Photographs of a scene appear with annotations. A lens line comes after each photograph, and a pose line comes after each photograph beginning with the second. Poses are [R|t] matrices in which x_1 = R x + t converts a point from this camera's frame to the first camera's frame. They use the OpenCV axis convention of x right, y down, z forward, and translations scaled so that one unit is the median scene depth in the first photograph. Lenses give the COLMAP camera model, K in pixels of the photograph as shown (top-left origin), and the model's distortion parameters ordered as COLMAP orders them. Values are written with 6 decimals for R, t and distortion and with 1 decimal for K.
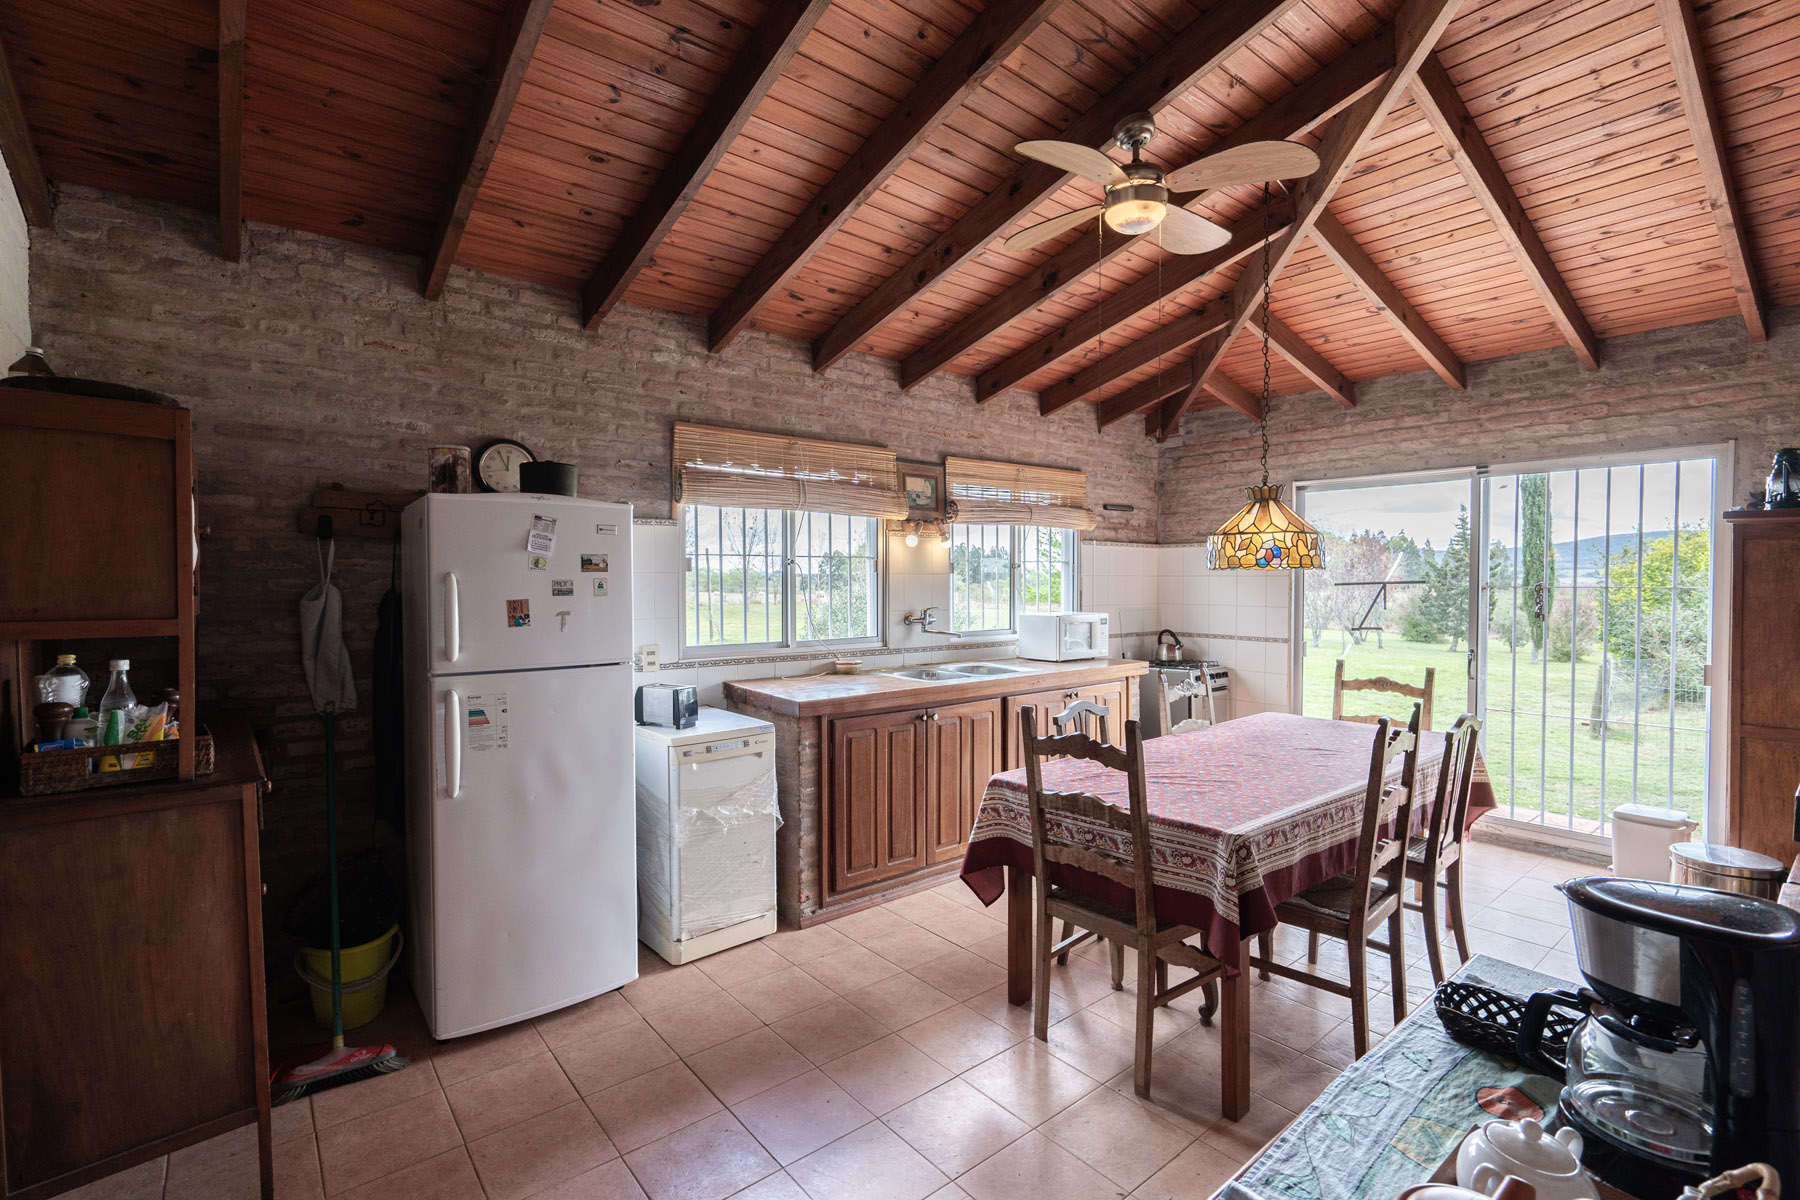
lens RADIAL K [[818.3, 0, 899.9], [0, 818.3, 597.2], [0, 0, 1]] dist [-0.002471, 0.001856]
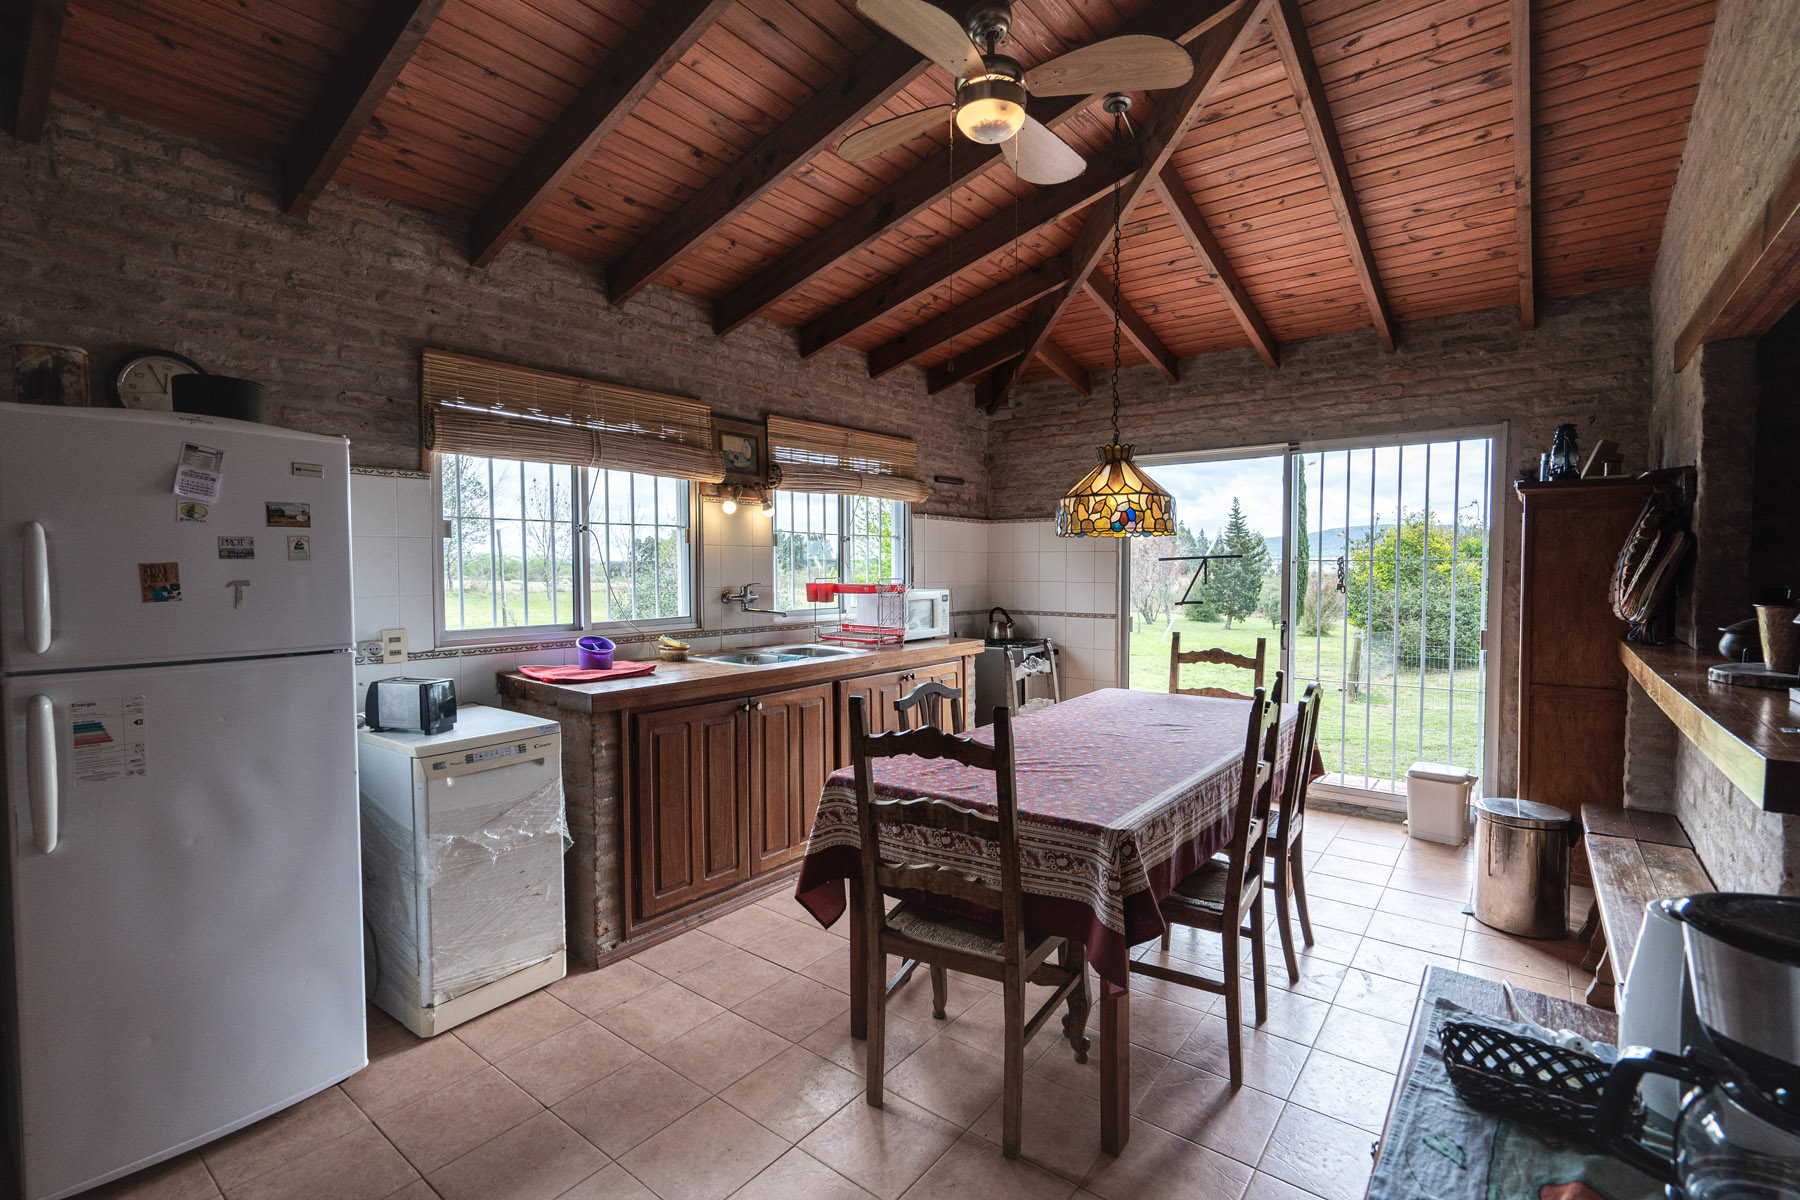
lens RADIAL K [[818.3, 0, 897.8], [0, 818.3, 597.7], [0, 0, 1]] dist [-0.002471, 0.001856]
pose [[0.976261, -0.010059, 0.216363, -0.000290], [0.006456, 0.999829, 0.017352, 0.018054], [-0.216500, -0.015543, 0.976159, 0.130593]]
